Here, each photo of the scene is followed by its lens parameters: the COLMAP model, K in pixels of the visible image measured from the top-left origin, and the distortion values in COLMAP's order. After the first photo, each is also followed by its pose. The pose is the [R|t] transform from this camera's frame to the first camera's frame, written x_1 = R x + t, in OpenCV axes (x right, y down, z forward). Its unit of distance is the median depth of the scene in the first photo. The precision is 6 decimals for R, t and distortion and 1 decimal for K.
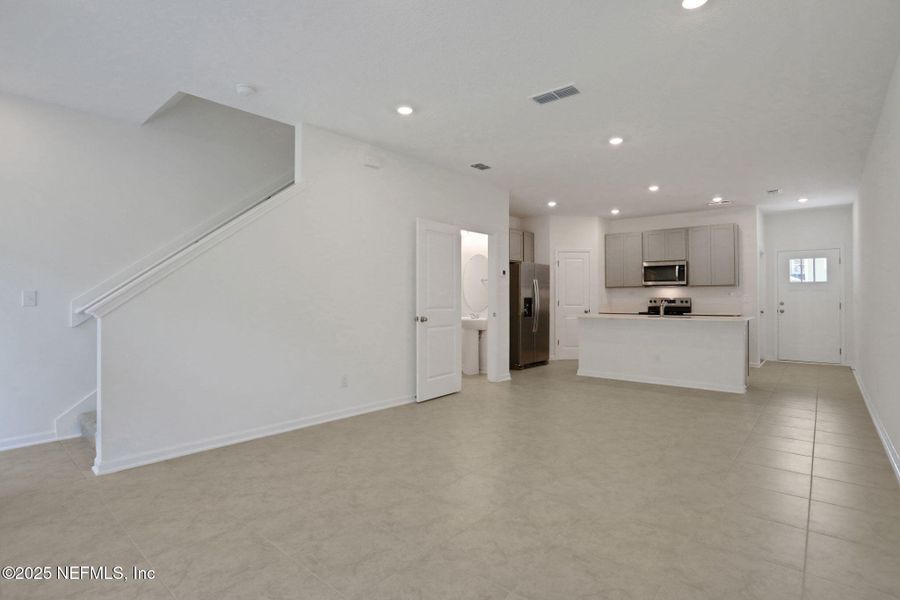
lens RADIAL K [[467.4, 0, 452.5], [0, 467.4, 296.5], [0, 0, 1]] dist [-0.001953, 0.000164]
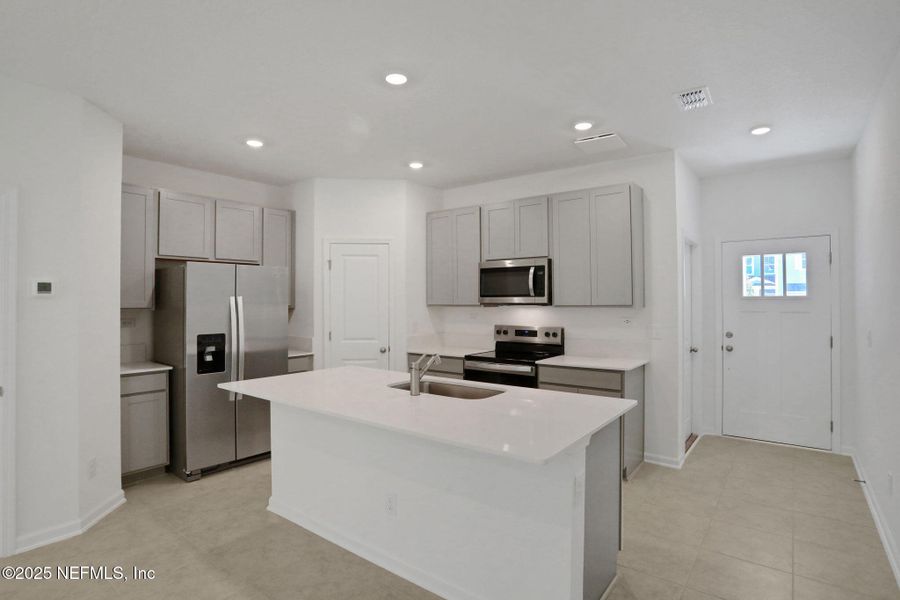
lens RADIAL K [[468.9, 0, 448.5], [0, 468.9, 303.4], [0, 0, 1]] dist [-0.059960, 0.034728]
pose [[0.999897, -0.004816, 0.013532, 0.380003], [0.004691, 0.999946, 0.009273, -0.030804], [-0.013576, -0.009209, 0.999865, 0.476178]]
